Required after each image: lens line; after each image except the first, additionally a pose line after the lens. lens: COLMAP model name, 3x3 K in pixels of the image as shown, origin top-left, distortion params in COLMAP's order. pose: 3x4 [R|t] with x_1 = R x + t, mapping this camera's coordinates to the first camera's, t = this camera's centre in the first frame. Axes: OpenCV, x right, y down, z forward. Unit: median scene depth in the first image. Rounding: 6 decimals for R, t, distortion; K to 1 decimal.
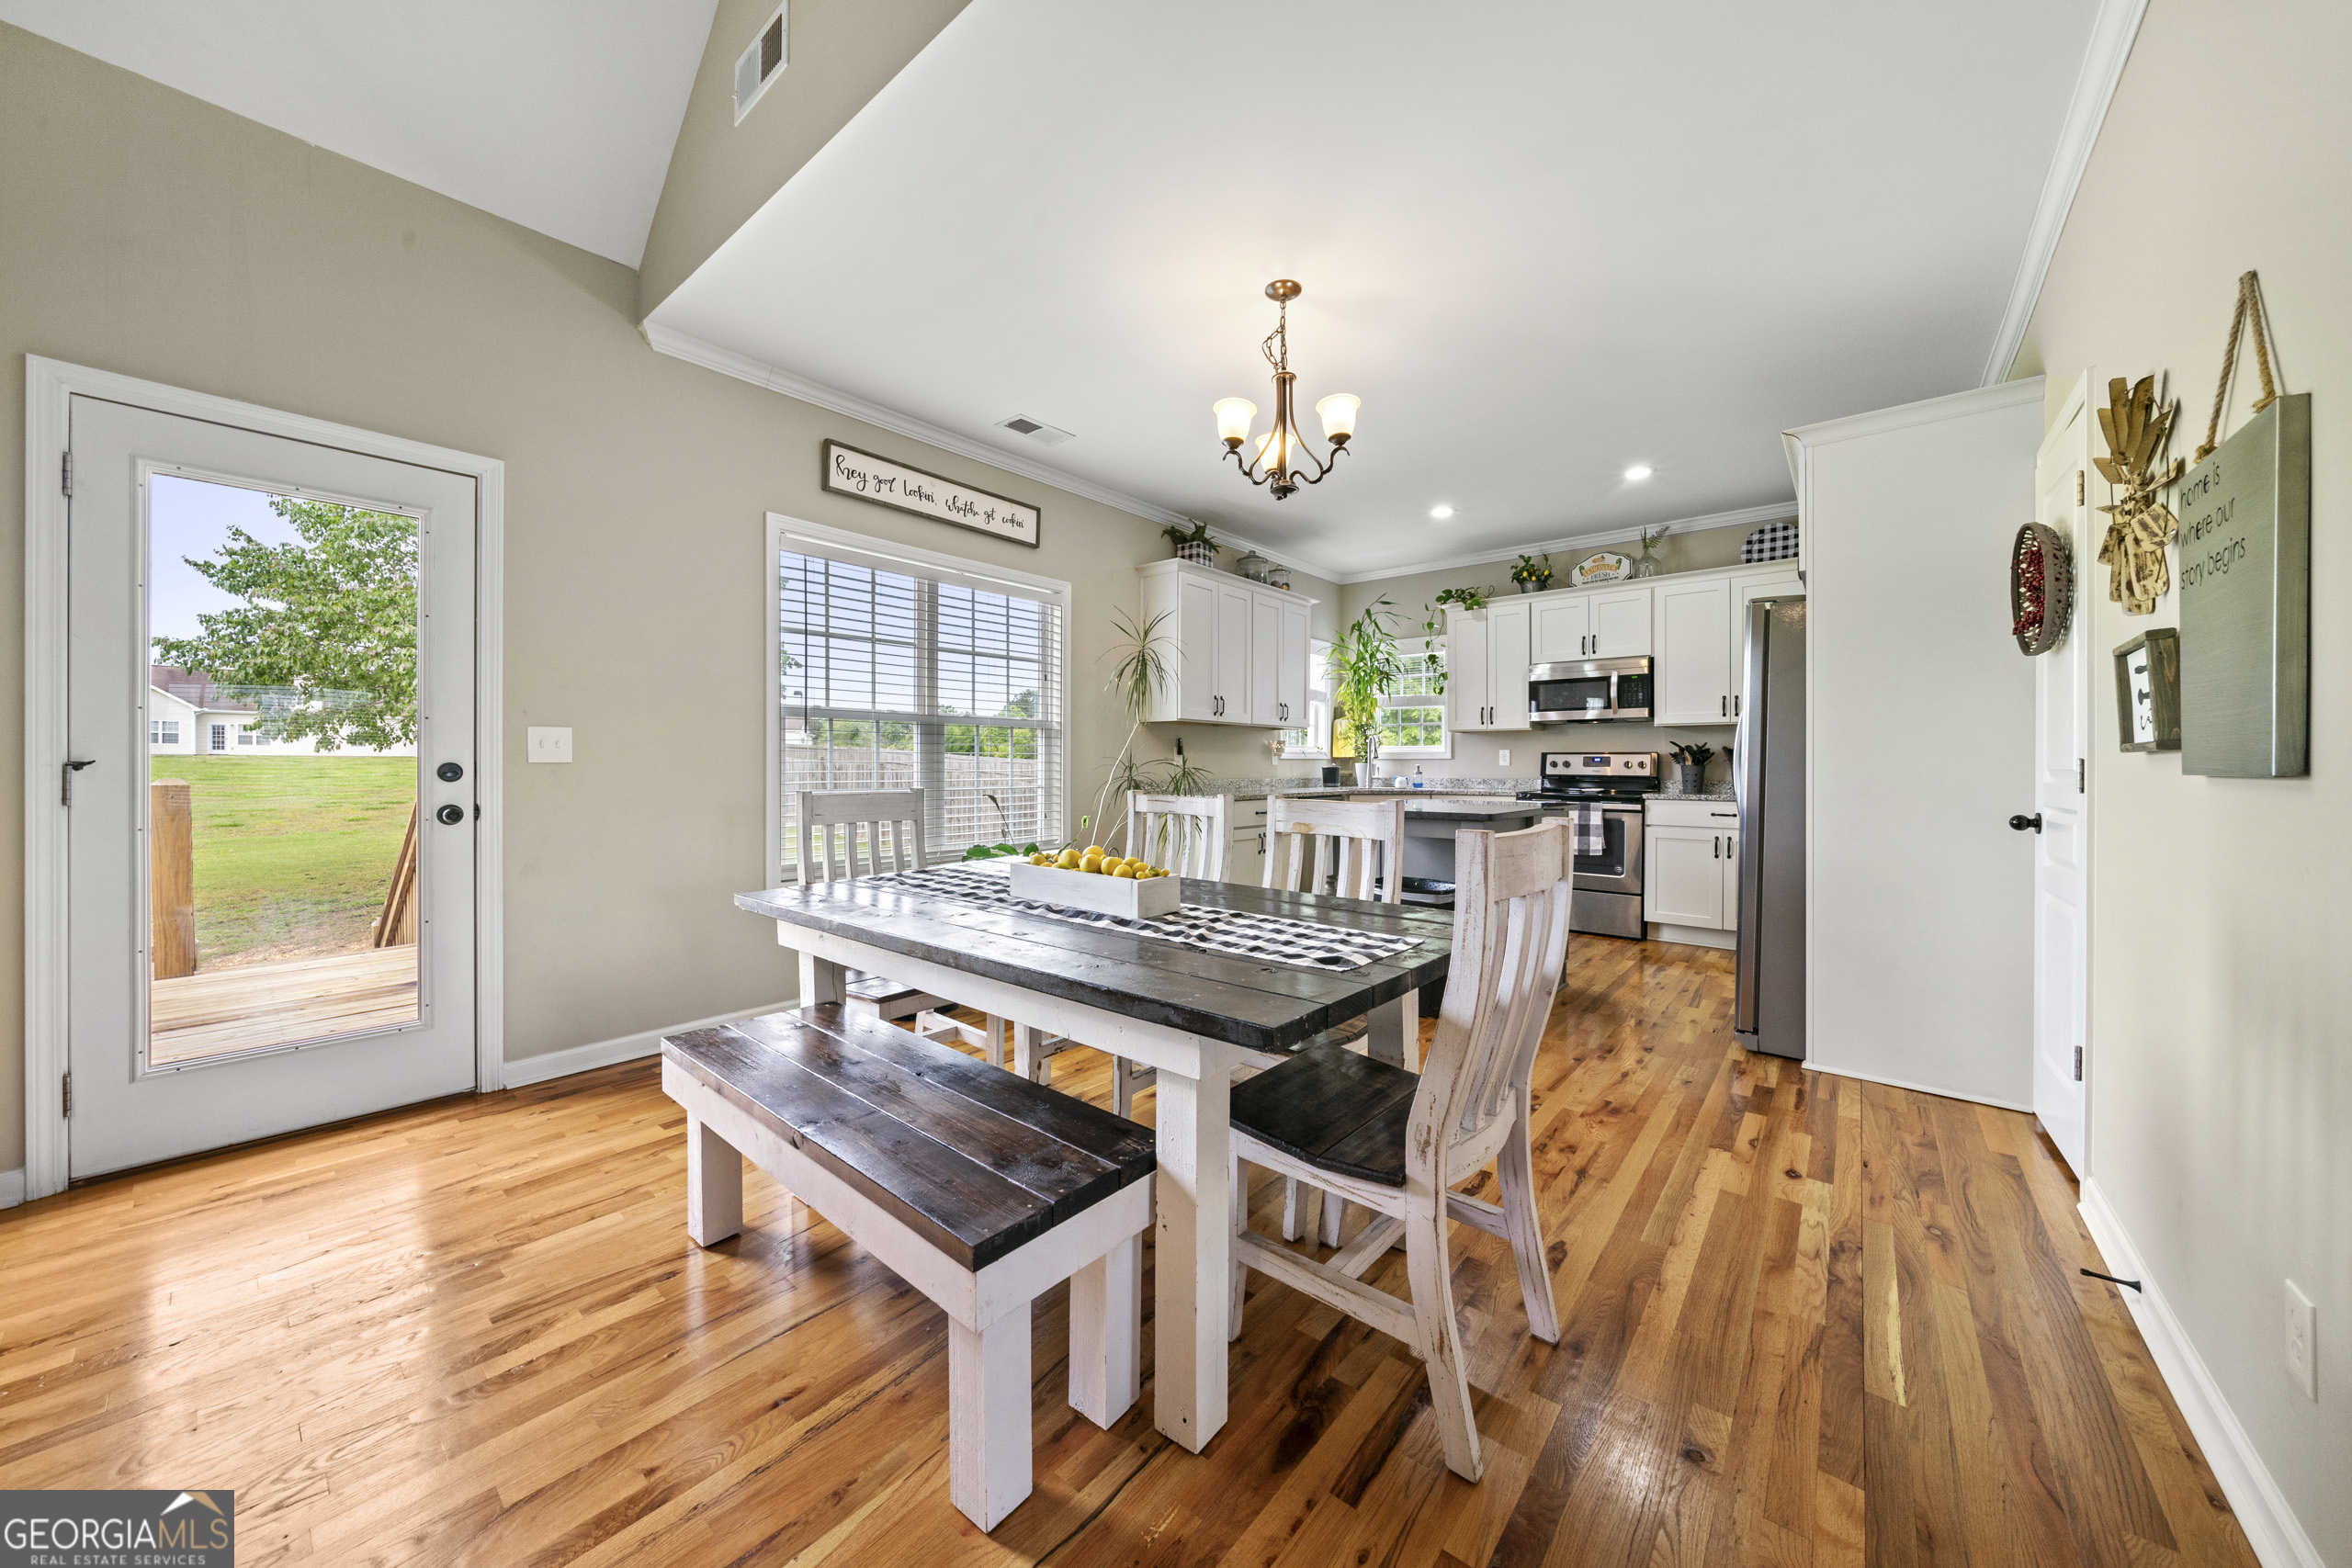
lens RADIAL K [[815.9, 0, 1185.6], [0, 815.9, 770.8], [0, 0, 1]] dist [-0.006191, -0.000331]
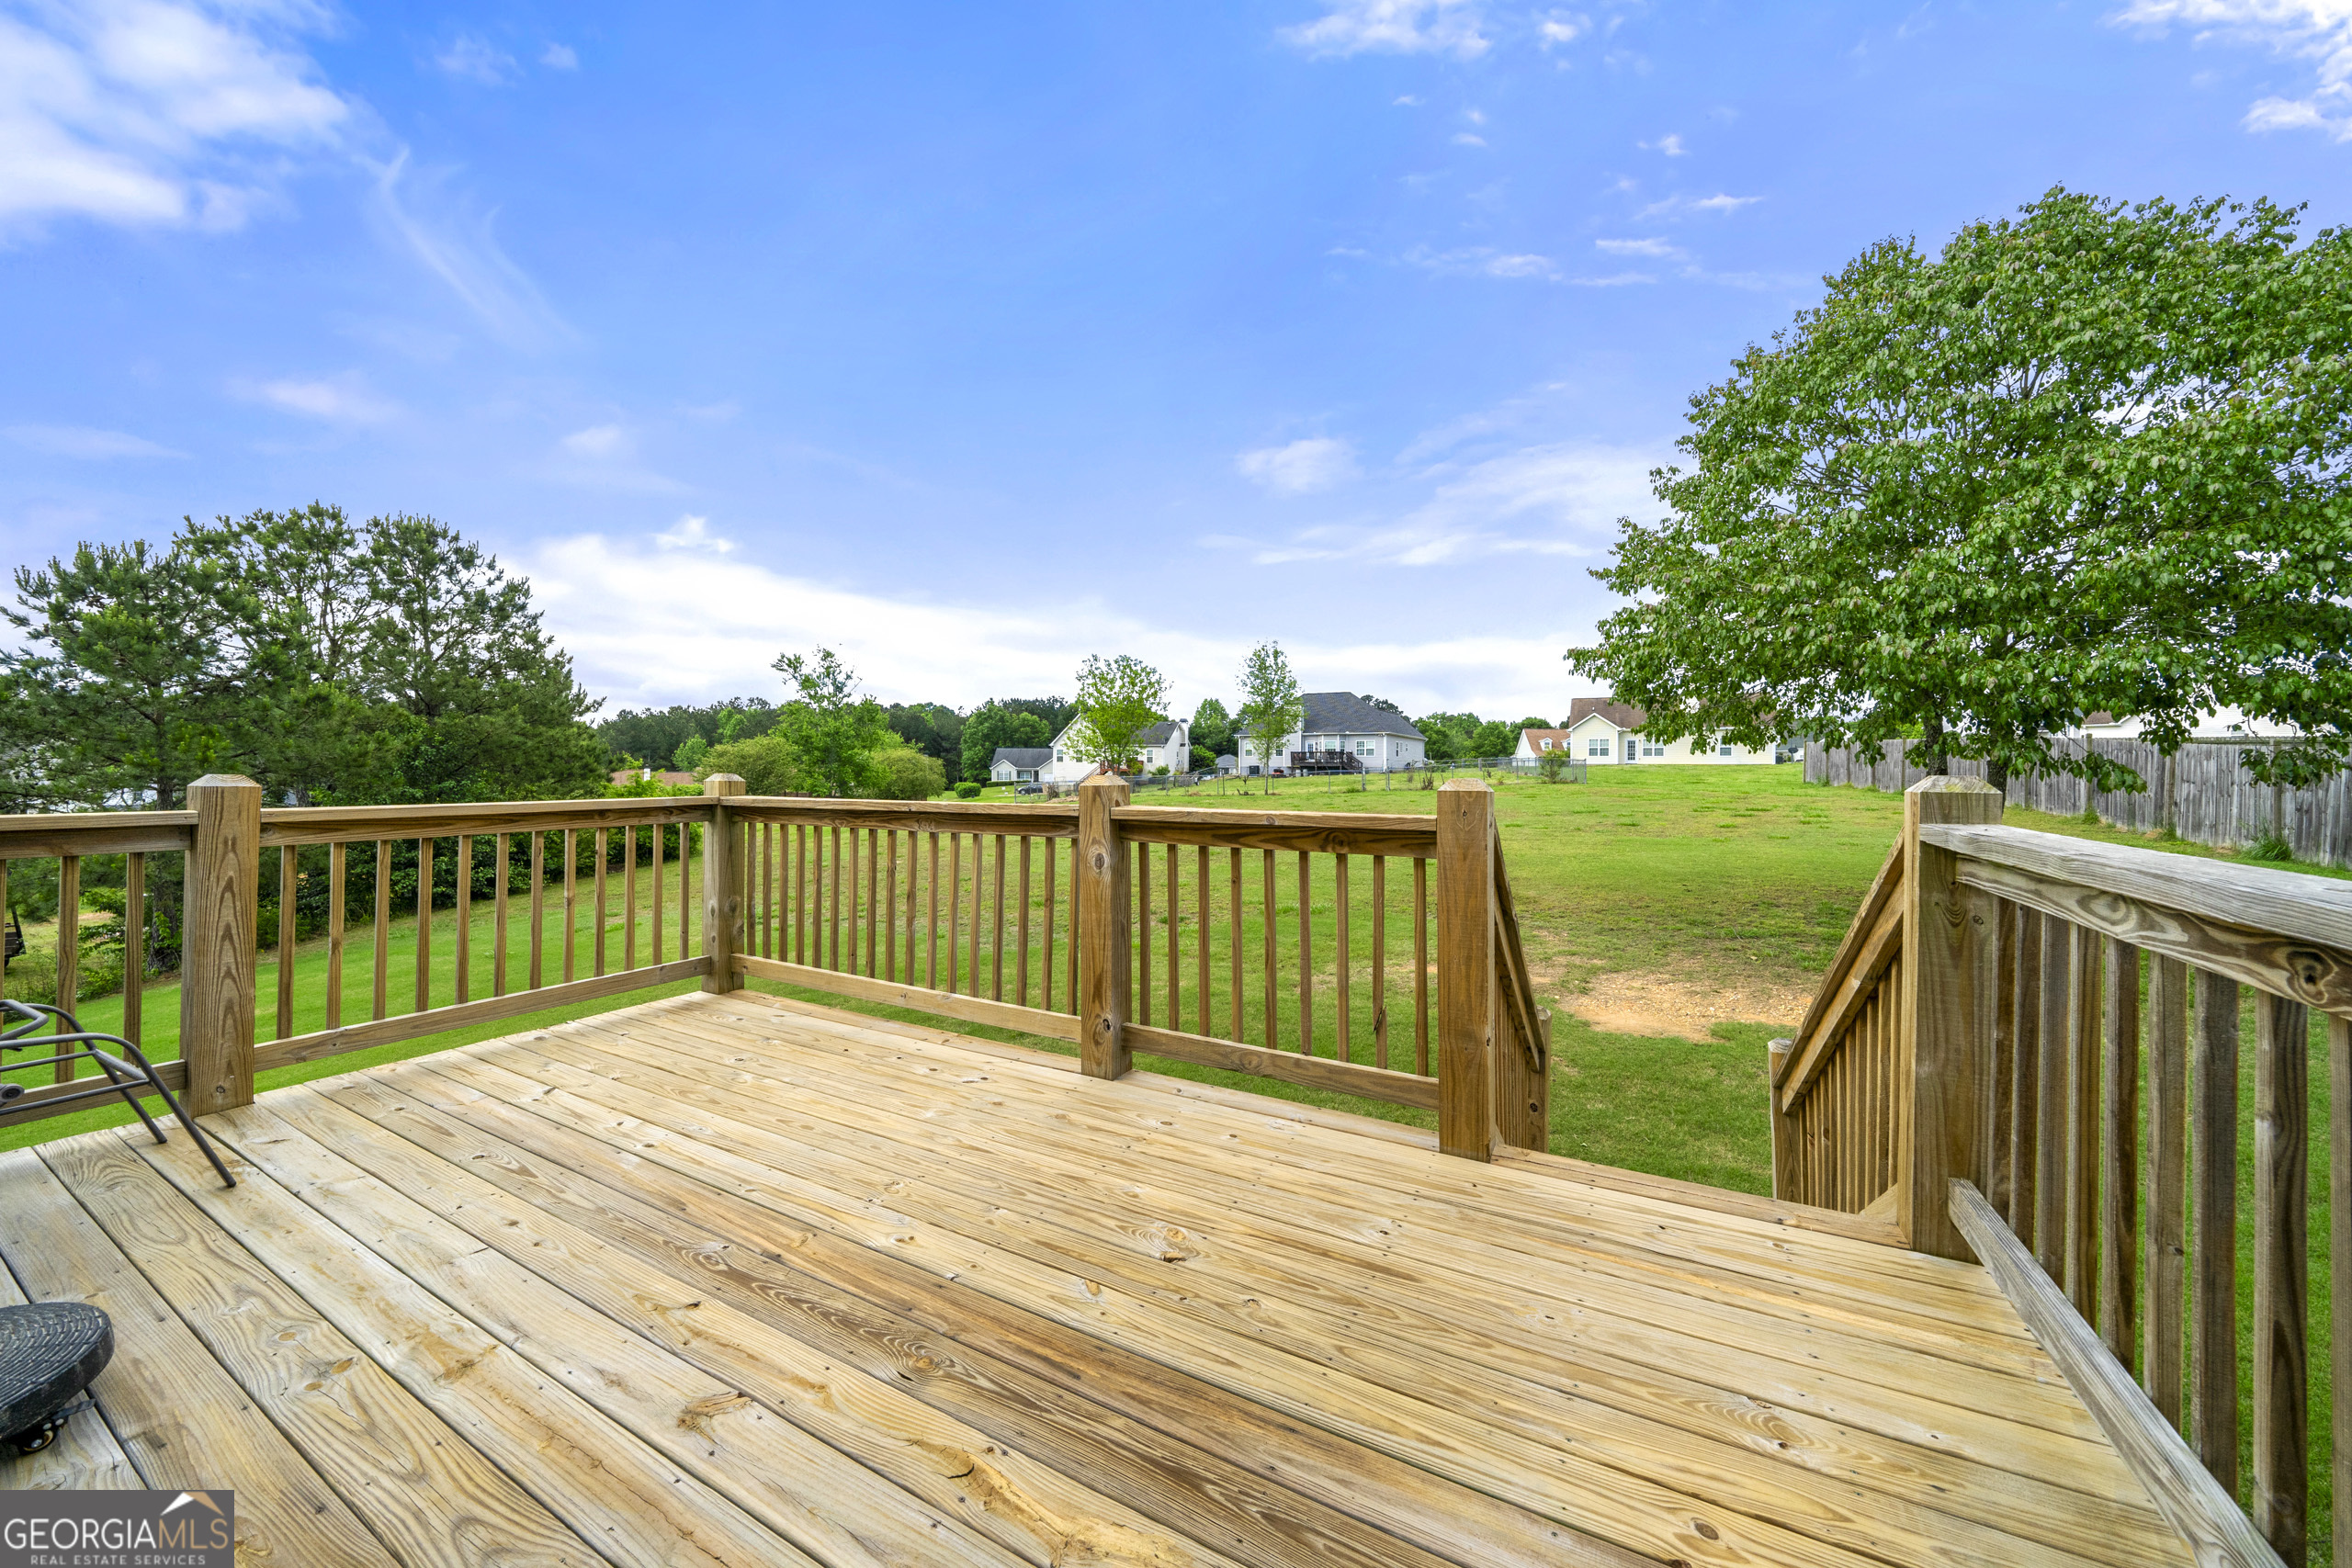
lens RADIAL K [[815.9, 0, 1185.6], [0, 815.9, 770.8], [0, 0, 1]] dist [-0.006191, -0.000331]
pose [[0.190421, -0.002467, -0.981699, -0.204323], [-0.006722, 0.999970, -0.003817, 0.001329], [0.981680, 0.007326, 0.190399, 0.191299]]
